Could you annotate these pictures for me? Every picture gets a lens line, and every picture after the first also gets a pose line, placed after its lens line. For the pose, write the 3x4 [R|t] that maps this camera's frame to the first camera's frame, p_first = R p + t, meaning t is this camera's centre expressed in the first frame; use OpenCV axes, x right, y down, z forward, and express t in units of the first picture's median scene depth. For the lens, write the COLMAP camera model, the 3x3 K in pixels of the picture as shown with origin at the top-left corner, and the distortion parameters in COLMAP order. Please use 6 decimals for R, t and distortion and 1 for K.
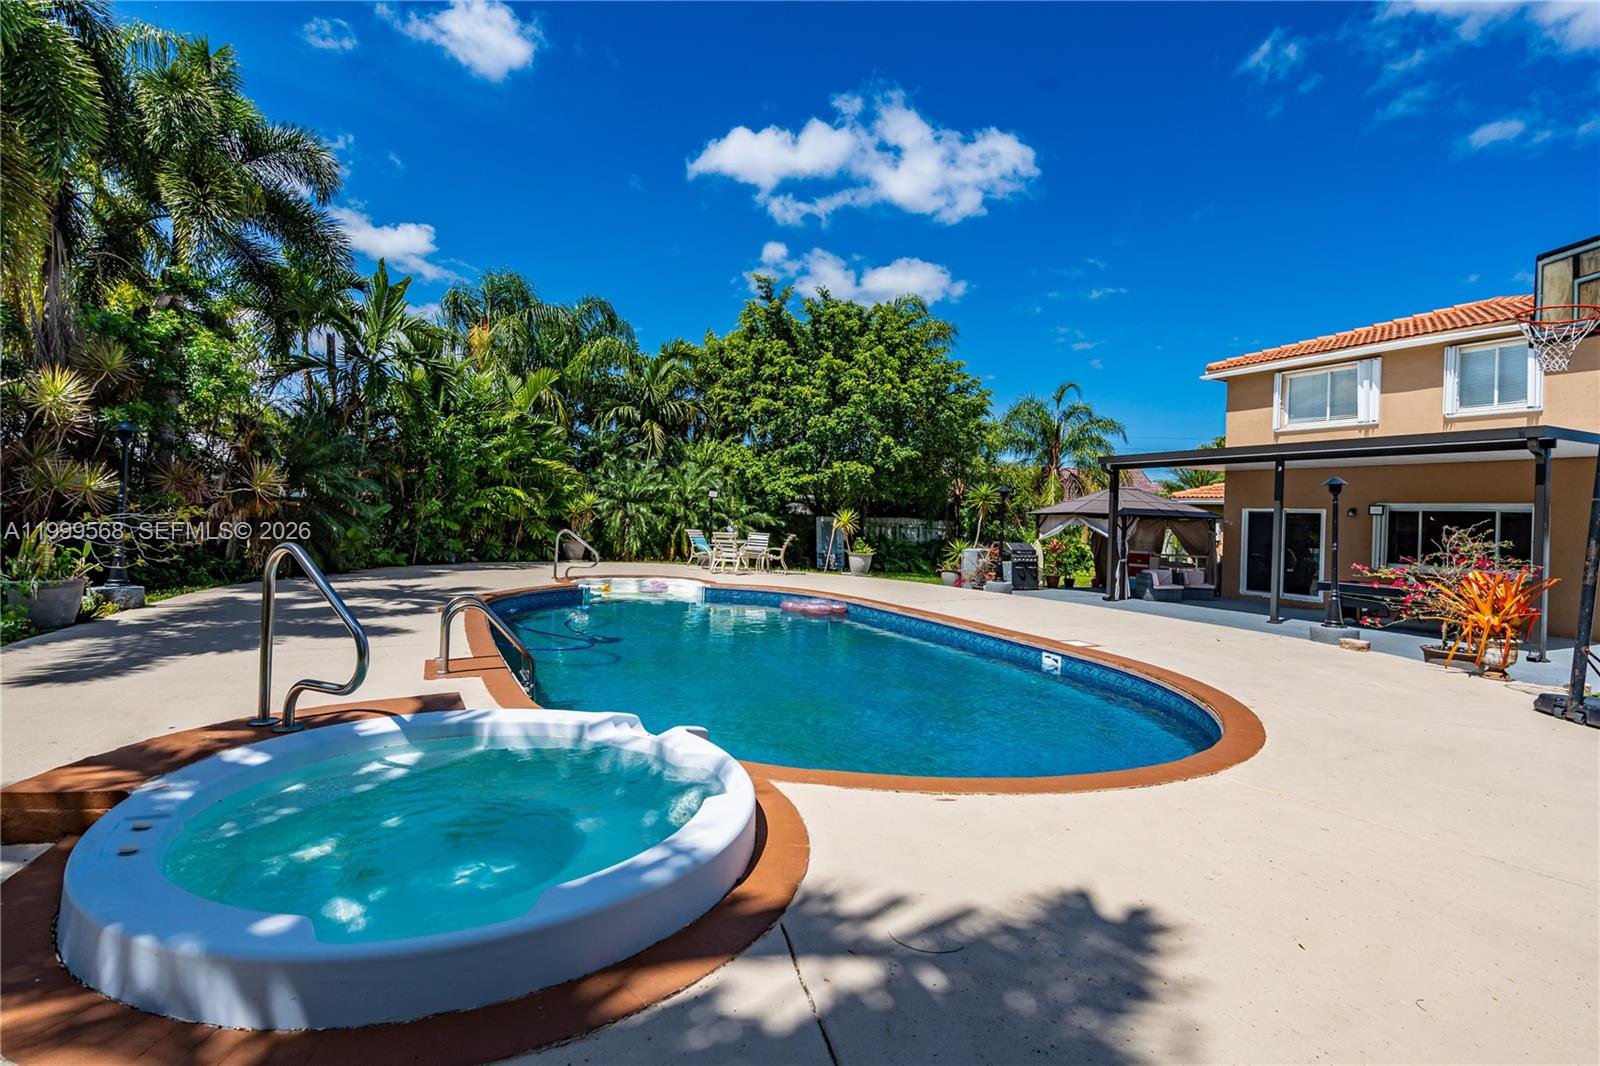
lens RADIAL K [[697.8, 0, 767.3], [0, 697.8, 508.1], [0, 0, 1]] dist [-0.012349, 0.000019]
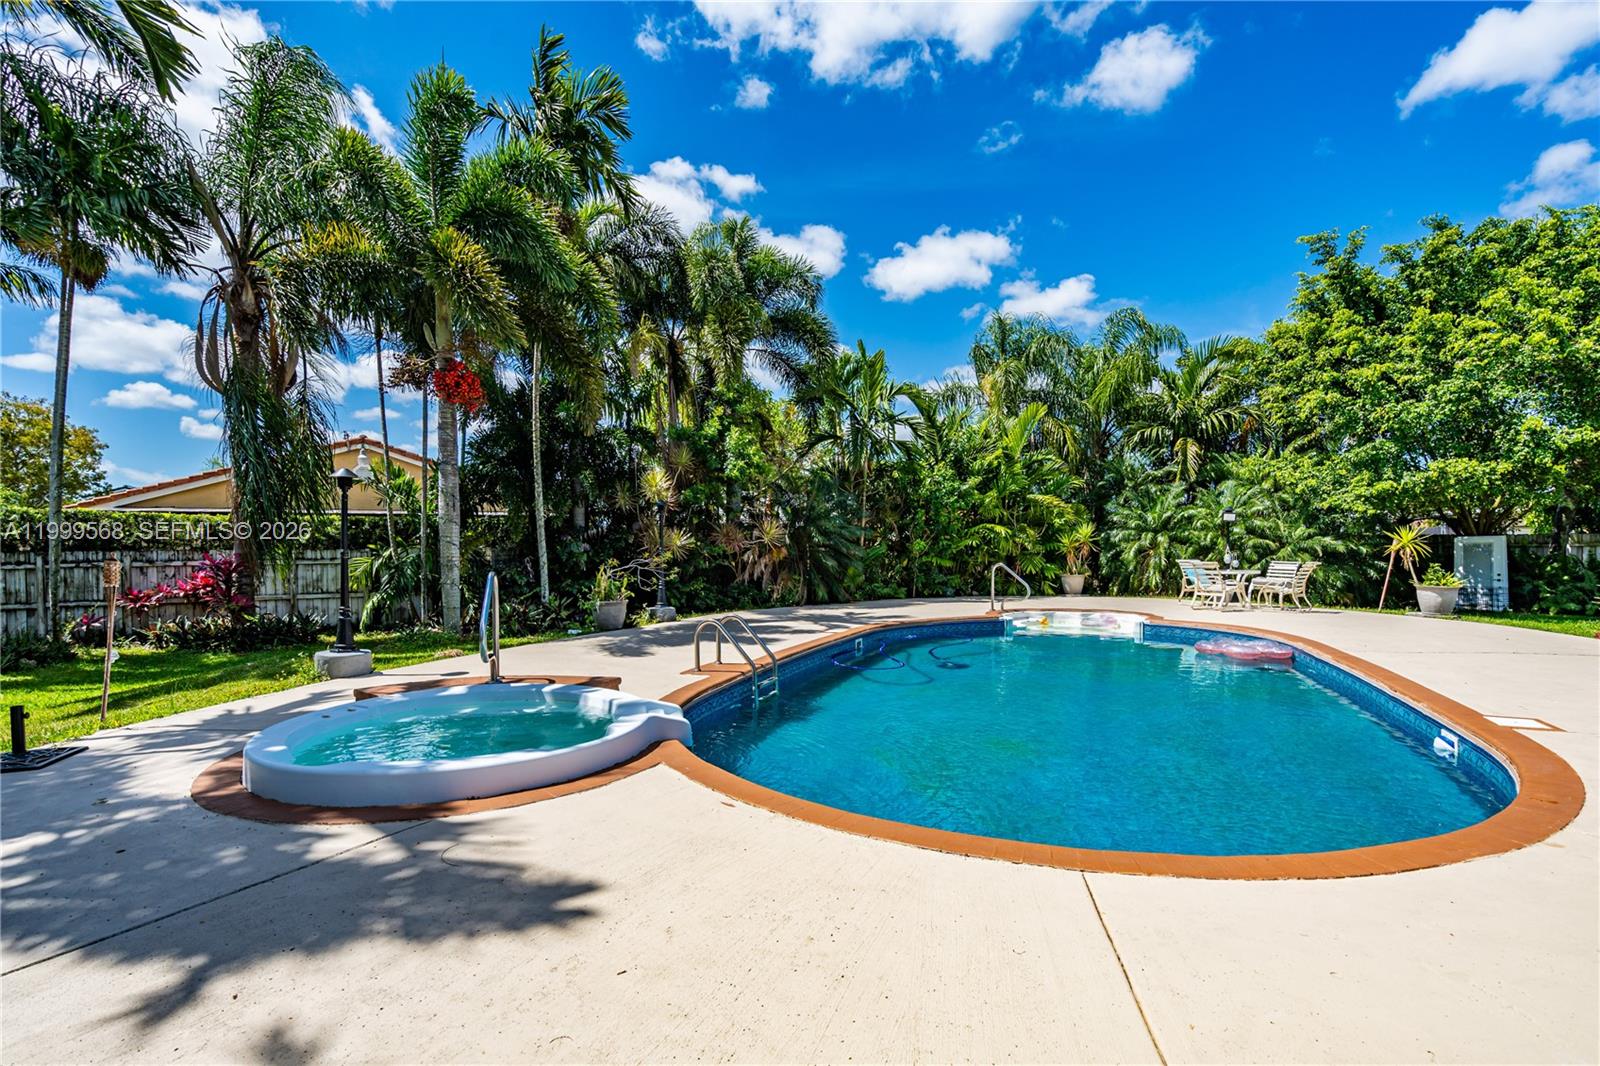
lens RADIAL K [[691.2, 0, 804.3], [0, 691.2, 545.2], [0, 0, 1]] dist [-0.000268, 0.000012]
pose [[0.725823, -0.045594, -0.686369, 0.150270], [0.044647, 0.998820, -0.019136, 0.008829], [0.686432, -0.016755, 0.727001, 0.048976]]
